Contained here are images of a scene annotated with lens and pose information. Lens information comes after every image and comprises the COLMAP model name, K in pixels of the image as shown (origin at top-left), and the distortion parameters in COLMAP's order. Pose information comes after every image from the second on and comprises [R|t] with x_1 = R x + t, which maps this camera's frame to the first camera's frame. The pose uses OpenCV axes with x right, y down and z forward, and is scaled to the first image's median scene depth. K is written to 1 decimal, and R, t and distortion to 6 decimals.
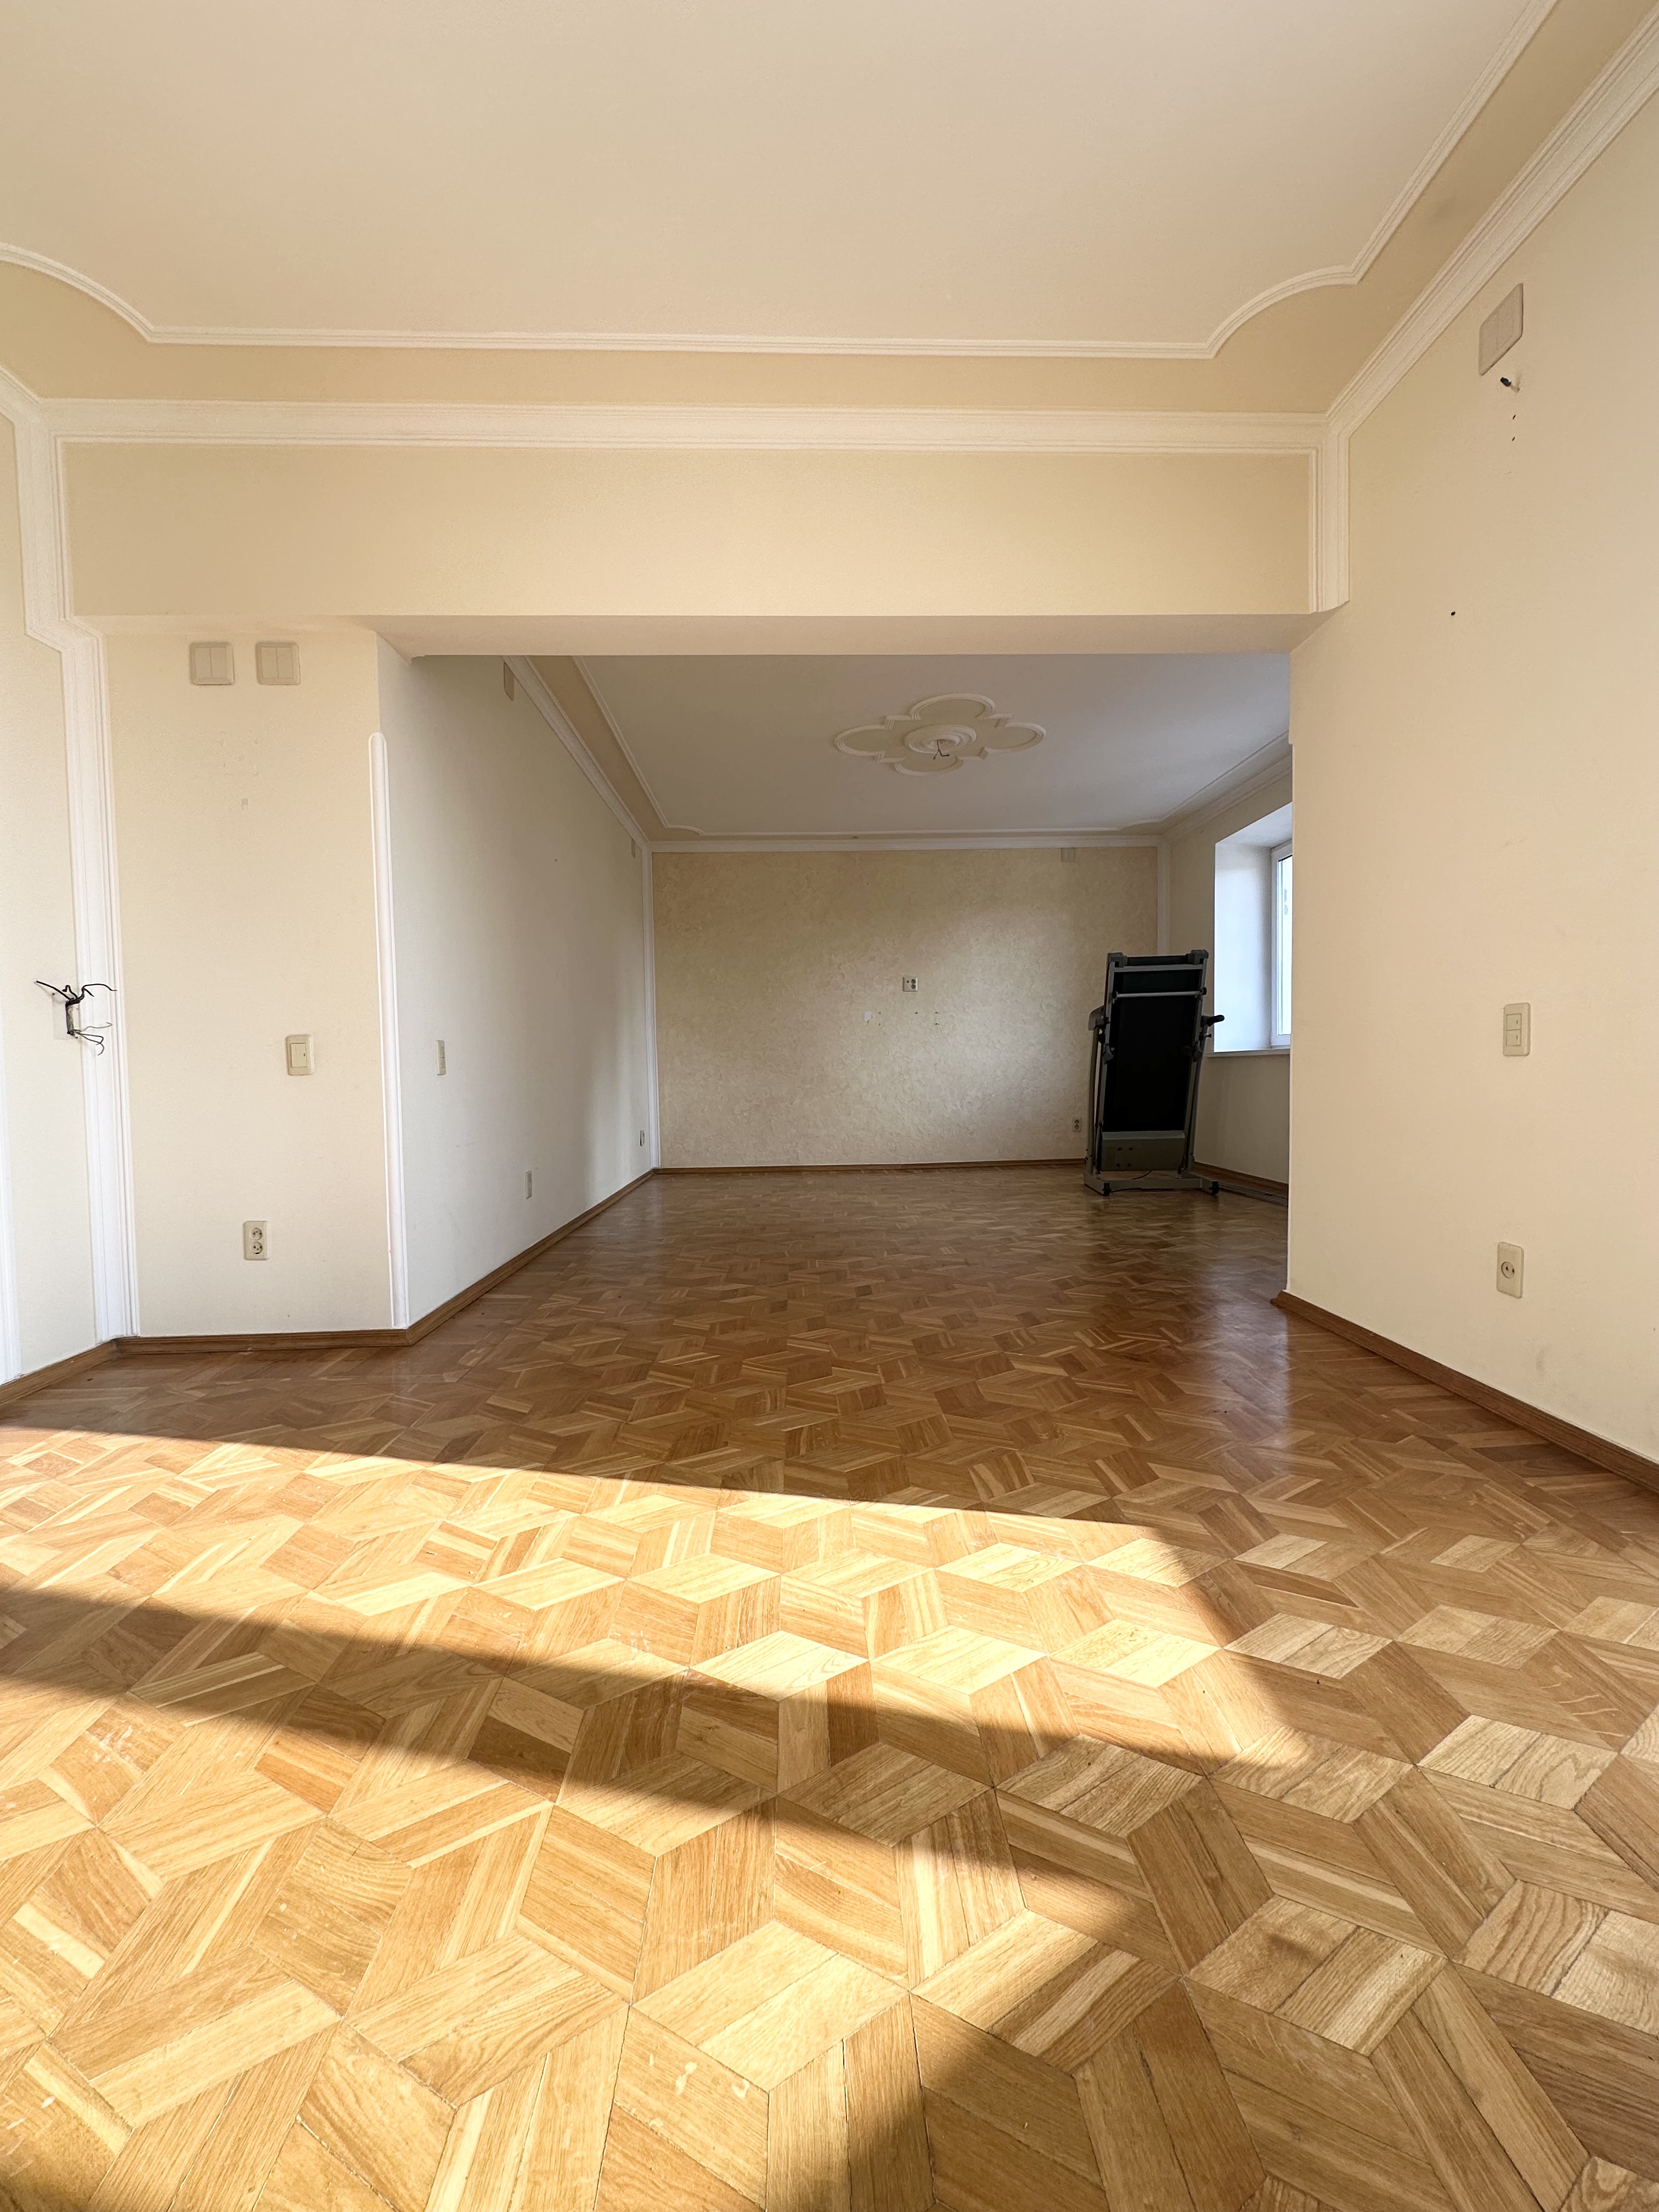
lens RADIAL K [[878.1, 0, 830.3], [0, 878.1, 1103.8], [0, 0, 1]] dist [-0.004009, 0.001468]
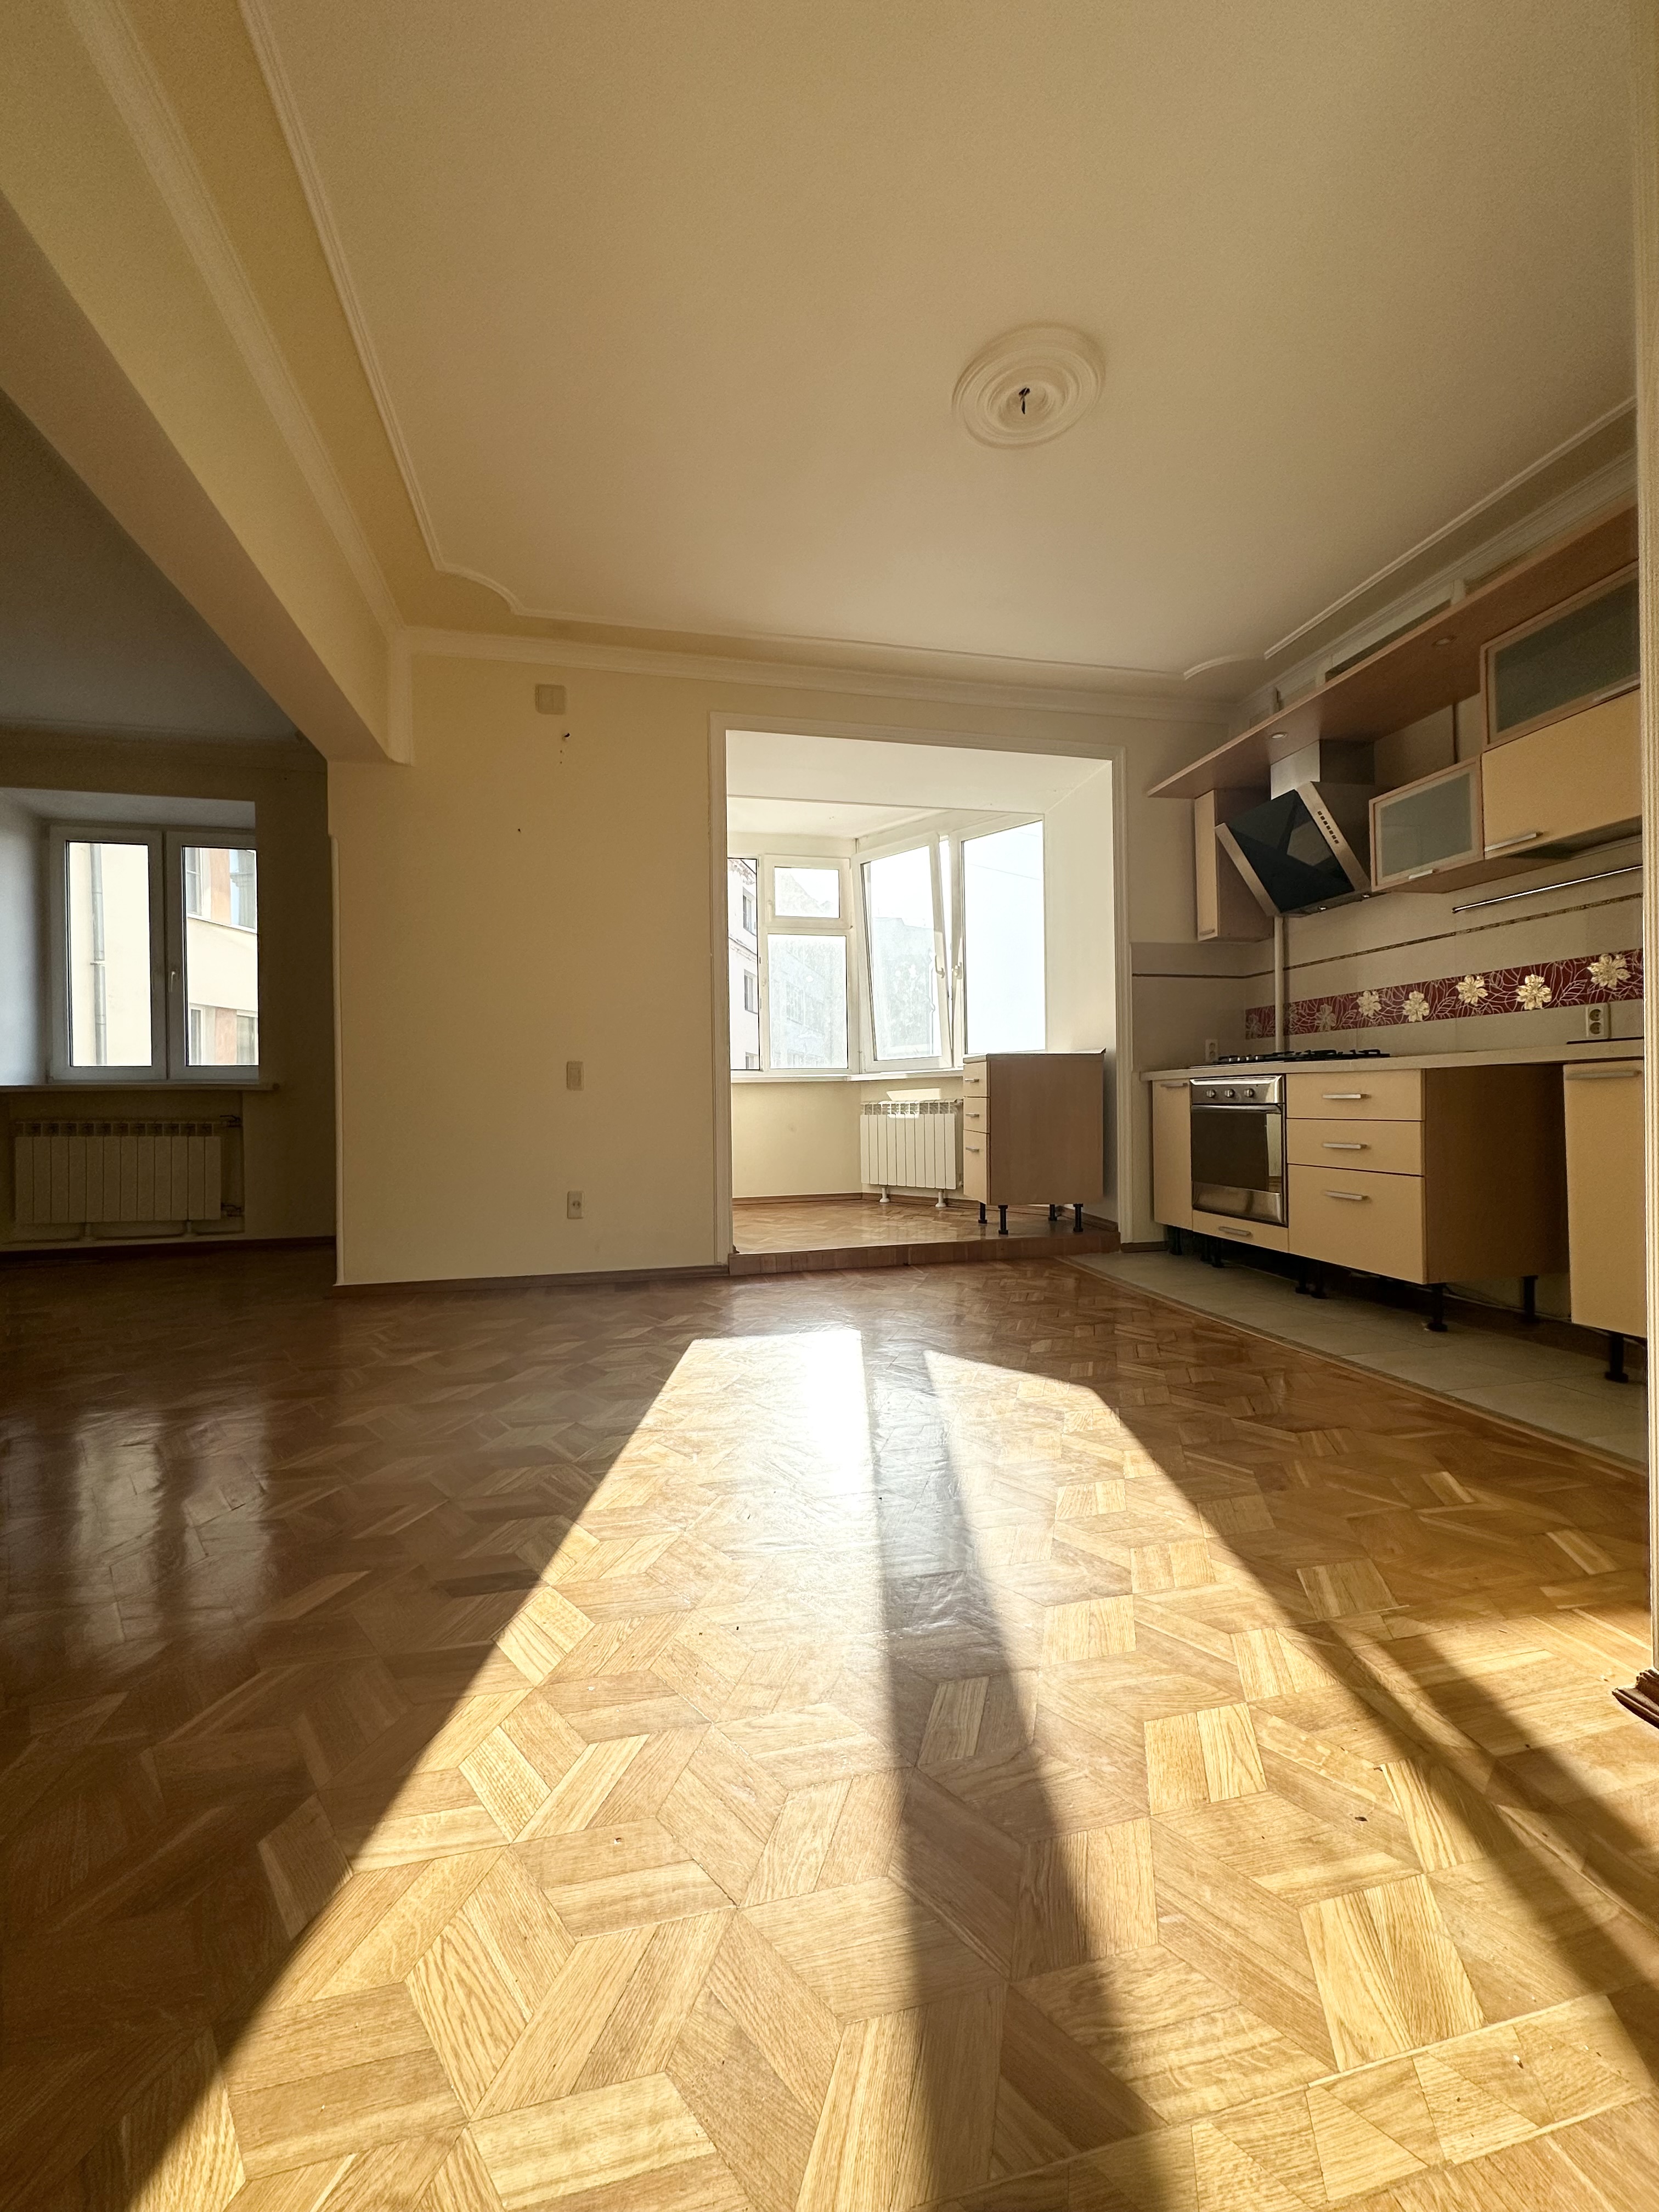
lens RADIAL K [[878.1, 0, 832.1], [0, 878.1, 1104.1], [0, 0, 1]] dist [-0.004009, 0.001468]
pose [[-0.186671, 0.015399, 0.982302, -1.744164], [0.058353, 0.998286, -0.004561, 0.026634], [-0.980688, 0.056469, -0.187250, 1.226005]]
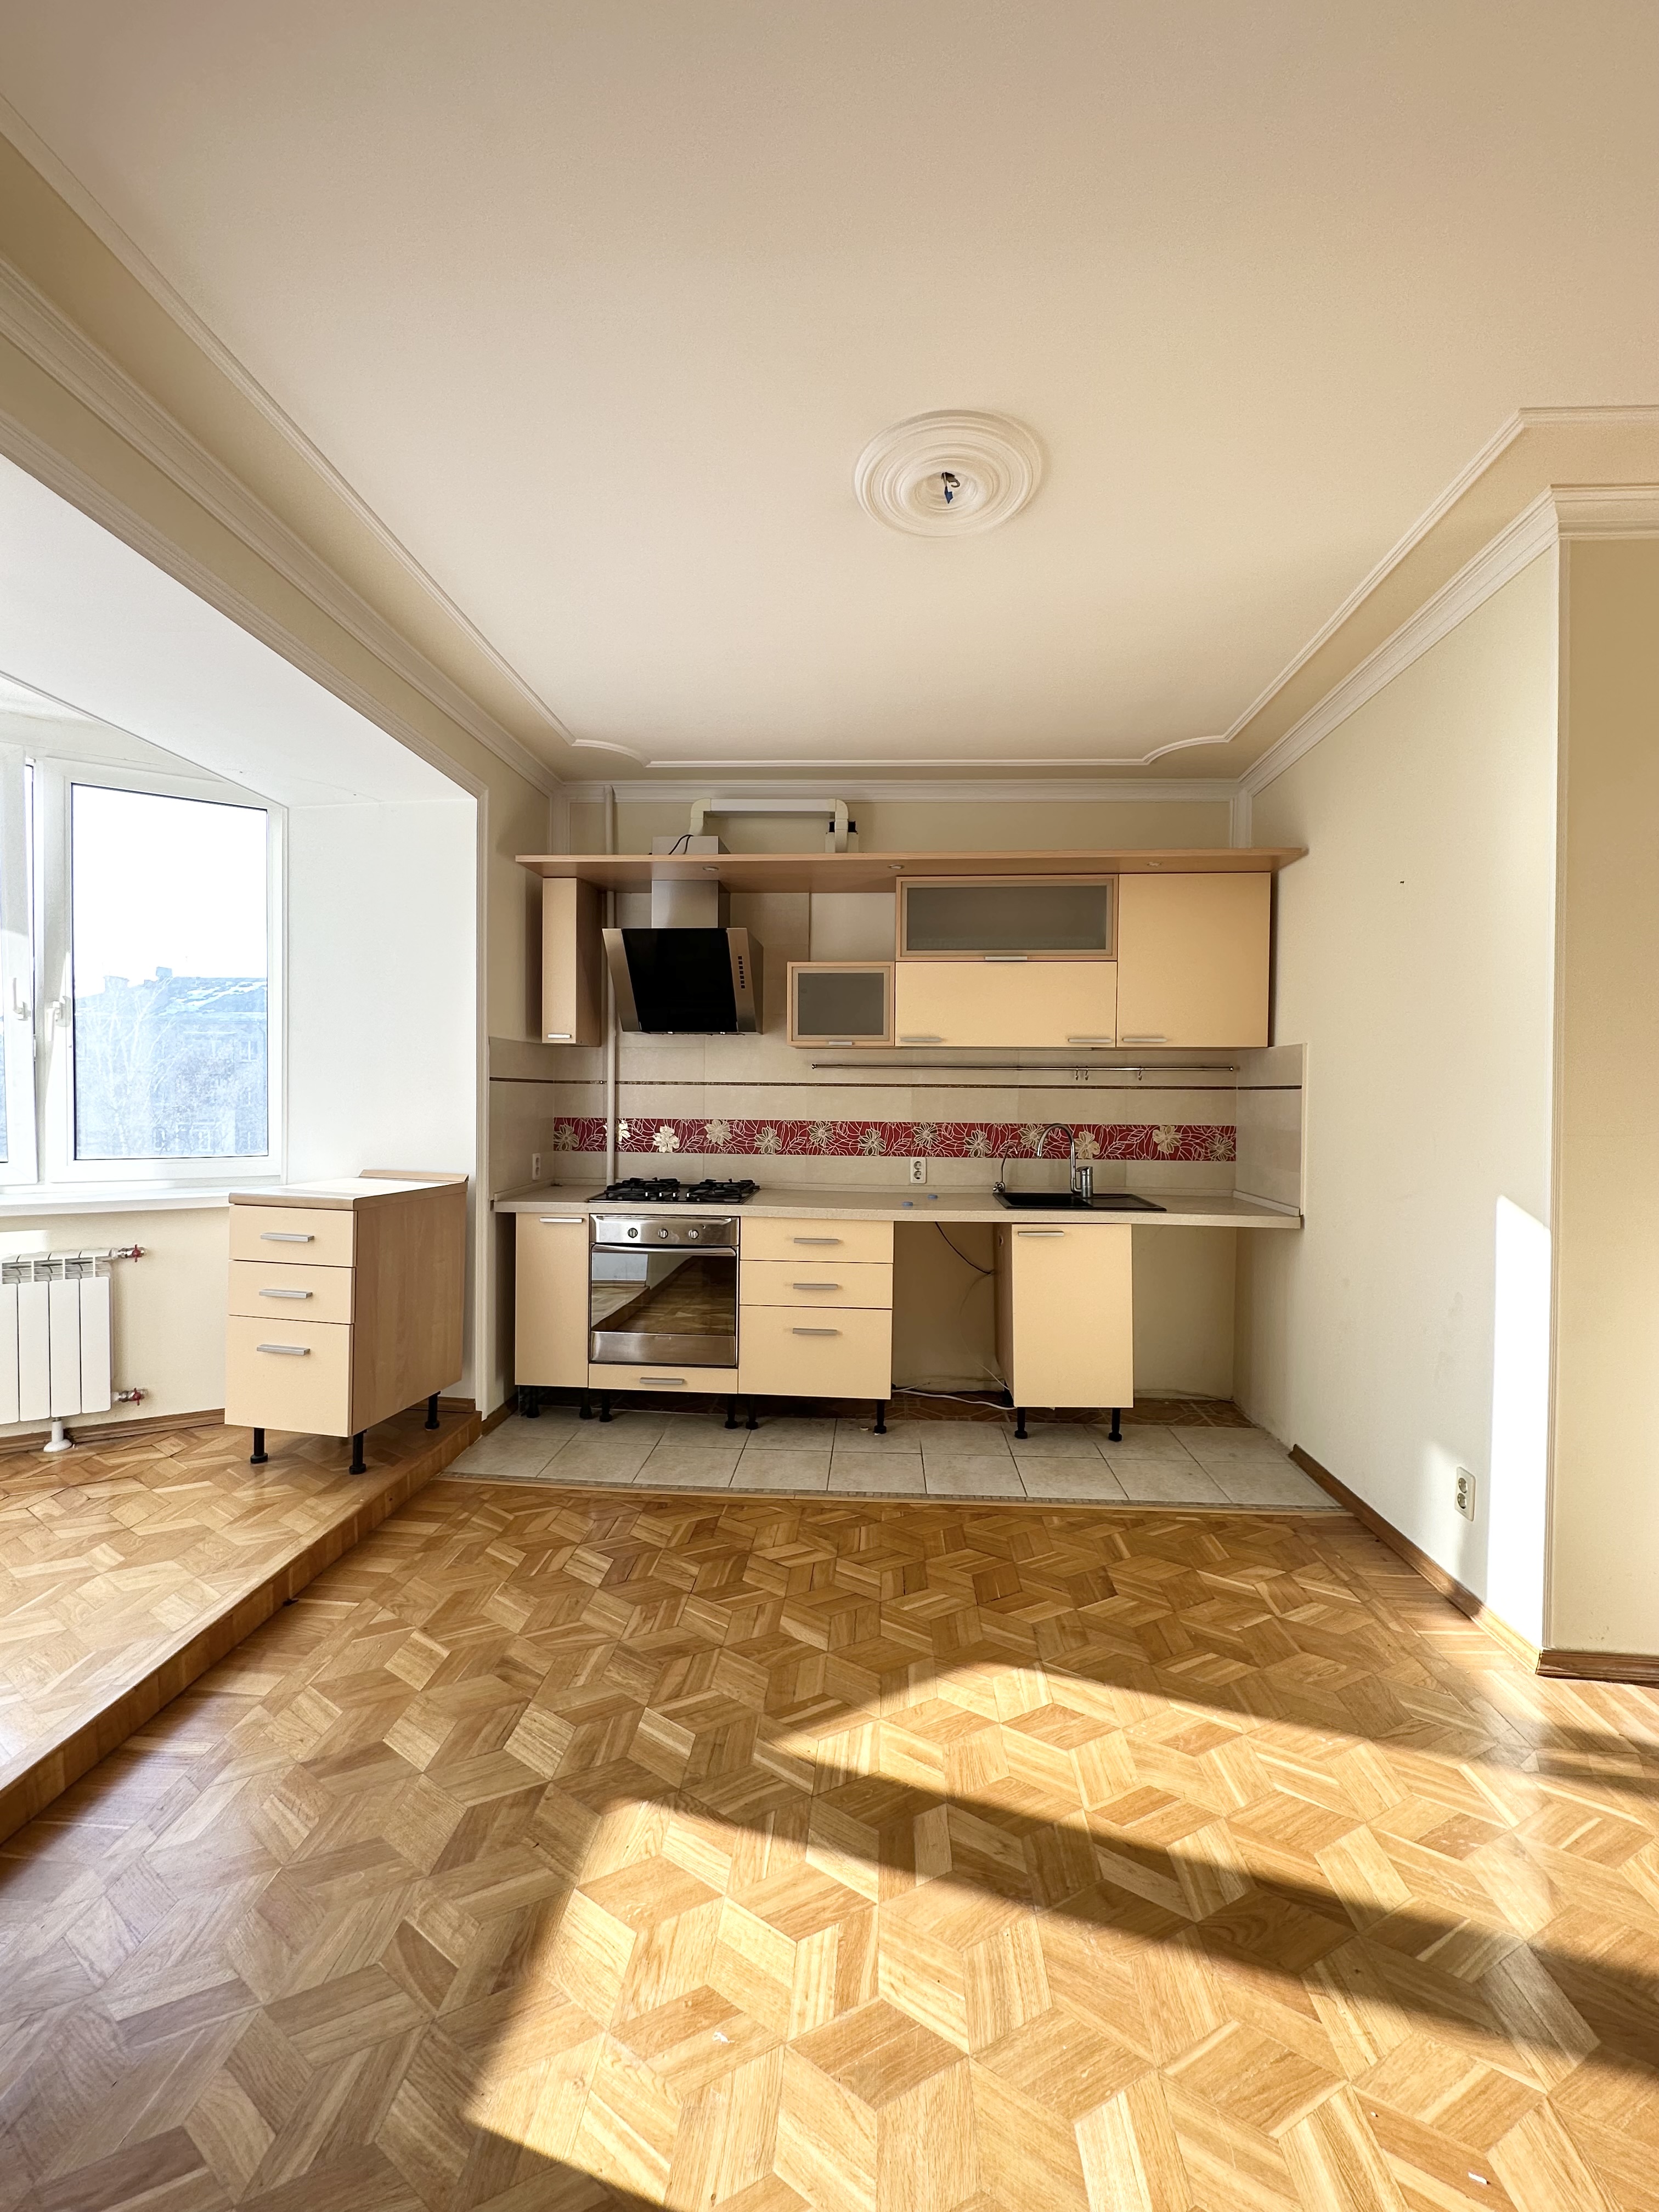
lens RADIAL K [[878.1, 0, 826.7], [0, 878.1, 1101.8], [0, 0, 1]] dist [-0.004009, 0.001468]
pose [[-0.994747, 0.004641, 0.102255, -0.009453], [0.009751, 0.998725, 0.049533, -0.452571], [-0.101895, 0.050270, -0.993524, 1.955411]]
